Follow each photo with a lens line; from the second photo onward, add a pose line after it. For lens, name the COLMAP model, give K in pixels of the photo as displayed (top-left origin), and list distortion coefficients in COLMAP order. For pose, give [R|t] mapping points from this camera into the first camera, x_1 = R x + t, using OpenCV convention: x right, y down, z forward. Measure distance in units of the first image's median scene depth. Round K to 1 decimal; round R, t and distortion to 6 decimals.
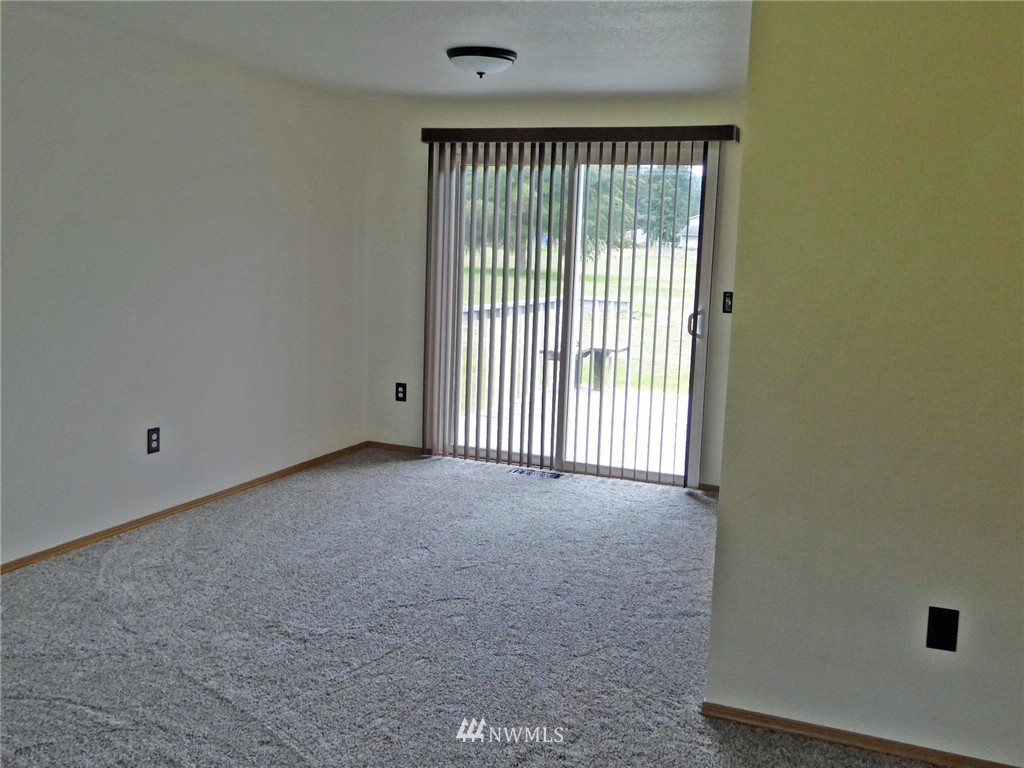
lens RADIAL K [[1015.1, 0, 512.1], [0, 1015.1, 365.6], [0, 0, 1]] dist [0.077364, -0.002092]
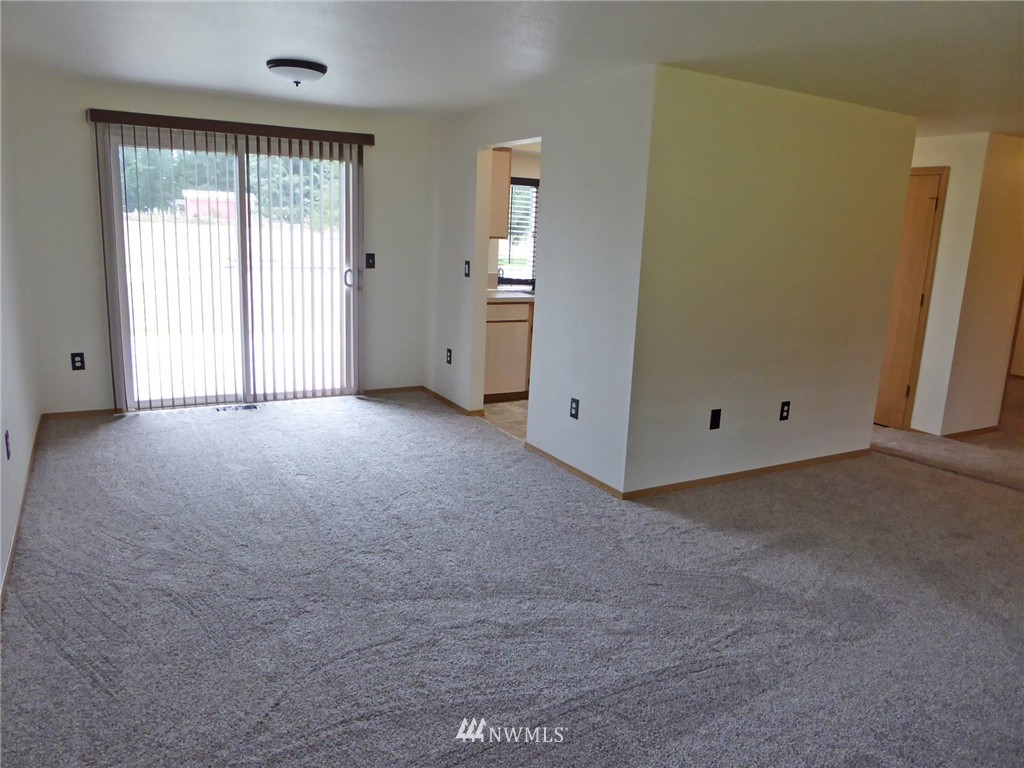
lens RADIAL K [[731.4, 0, 512.0], [0, 731.4, 384.0], [0, 0, 1]] dist [-0.020767, 0.002201]
pose [[0.621519, -0.177605, 0.763001, -0.456977], [0.080364, 0.983278, 0.163417, -0.042496], [-0.779266, -0.040249, 0.625399, 0.192096]]
